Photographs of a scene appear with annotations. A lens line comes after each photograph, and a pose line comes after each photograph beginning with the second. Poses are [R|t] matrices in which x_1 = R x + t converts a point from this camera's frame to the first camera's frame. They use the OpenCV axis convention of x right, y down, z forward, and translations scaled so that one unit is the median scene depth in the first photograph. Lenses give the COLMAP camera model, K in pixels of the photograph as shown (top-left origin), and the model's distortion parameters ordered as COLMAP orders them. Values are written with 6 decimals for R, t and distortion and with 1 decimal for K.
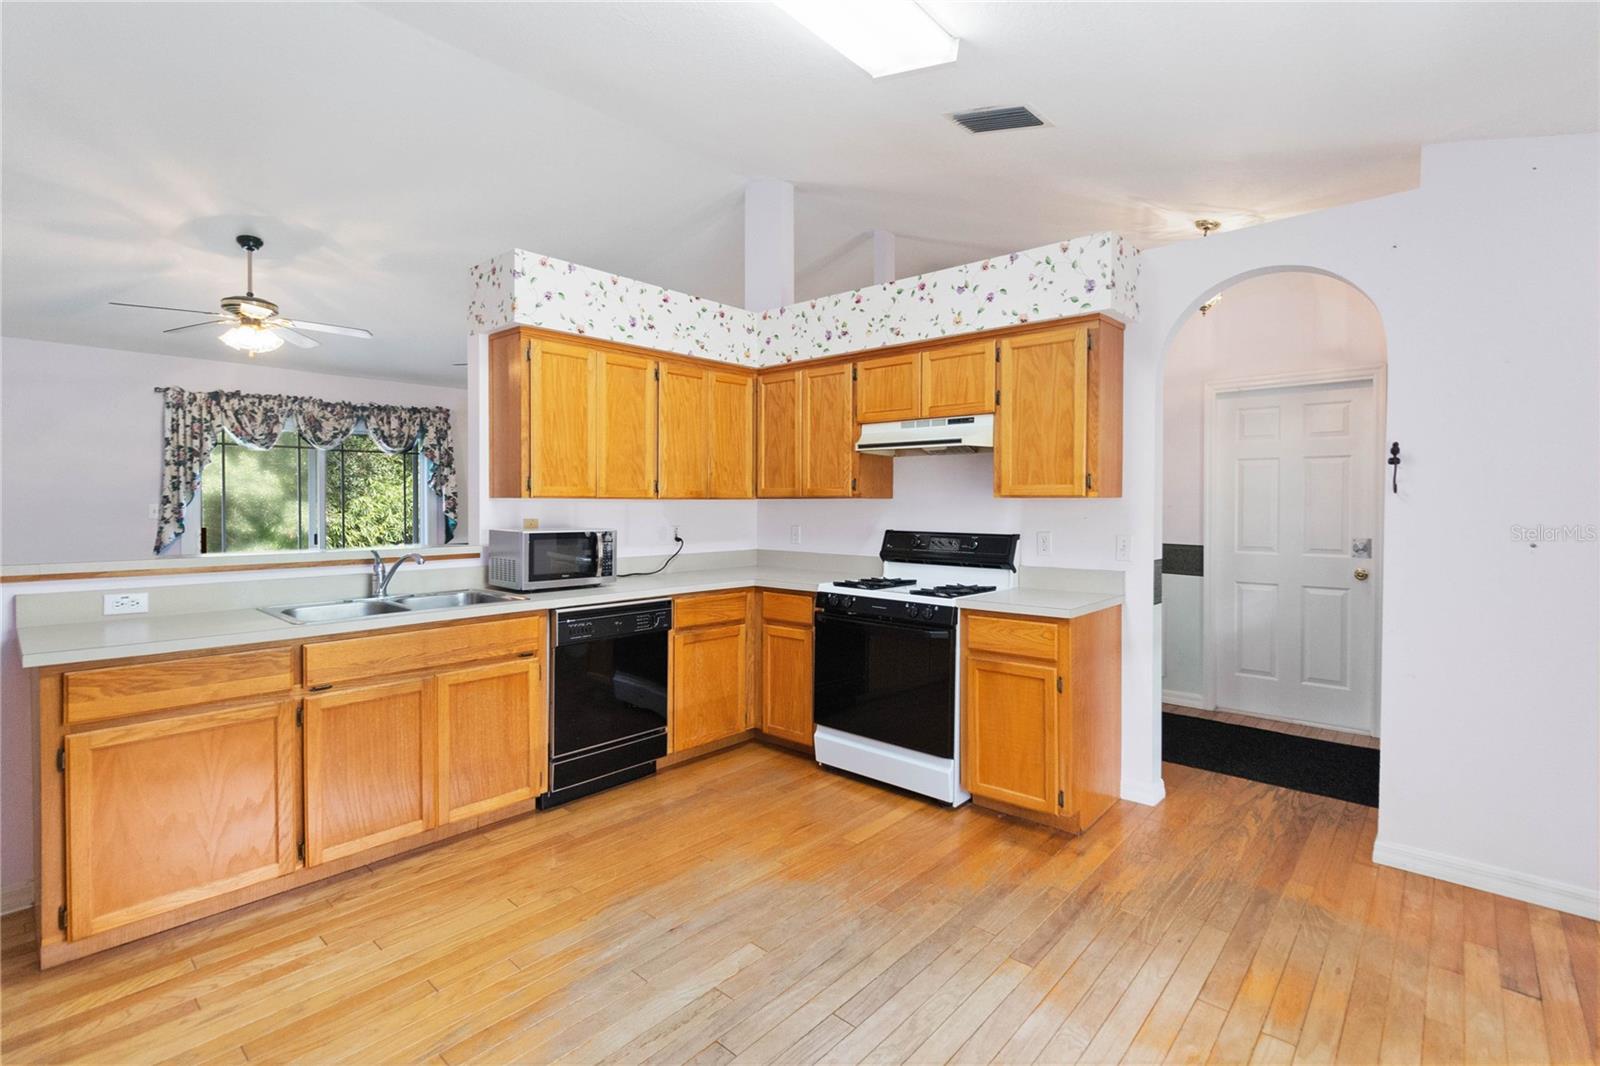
lens RADIAL K [[742.6, 0, 826.0], [0, 742.6, 505.6], [0, 0, 1]] dist [0.008809, -0.000272]
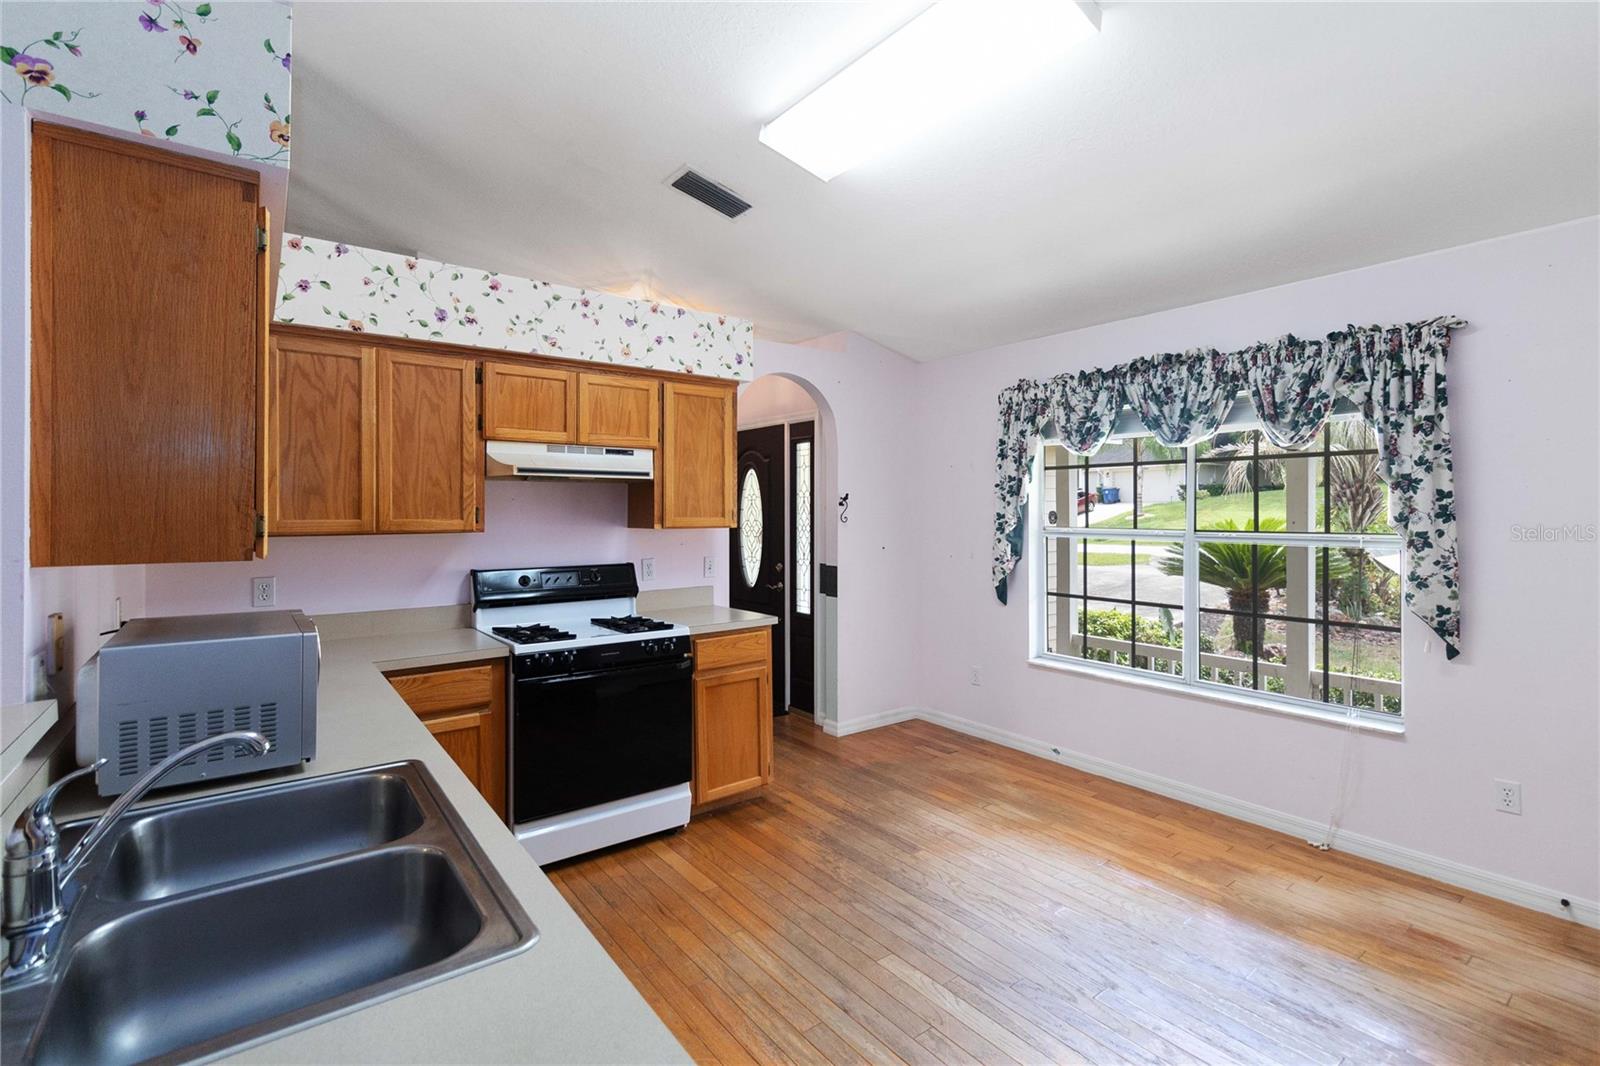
lens RADIAL K [[742.6, 0, 826.0], [0, 742.6, 505.6], [0, 0, 1]] dist [0.008809, -0.000272]
pose [[0.189941, 0.003645, 0.981789, -0.635283], [0.004217, 0.999981, -0.004528, -0.032367], [-0.981786, 0.005000, 0.189922, 0.468367]]
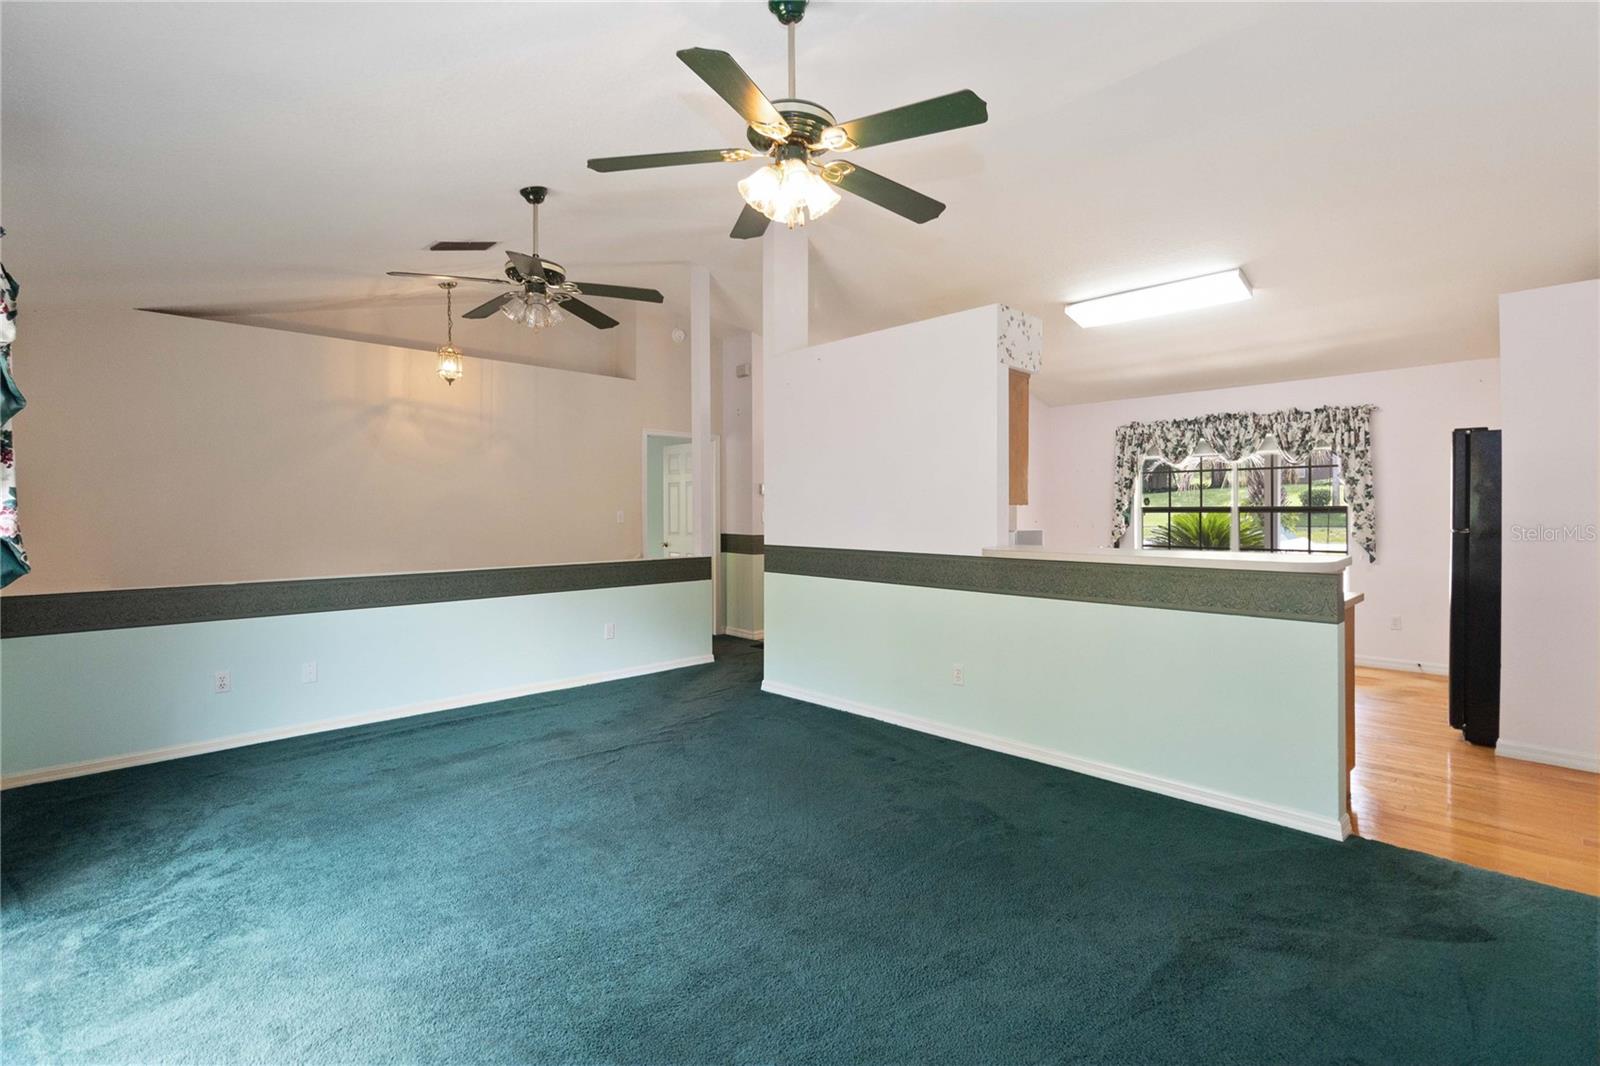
lens RADIAL K [[700.6, 0, 849.1], [0, 700.6, 505.2], [0, 0, 1]] dist [0.000165, -0.000034]
pose [[0.075155, 0.003773, 0.997165, -1.337692], [0.006524, 0.999970, -0.004276, -0.006300], [-0.997151, 0.006827, 0.075128, 0.978606]]
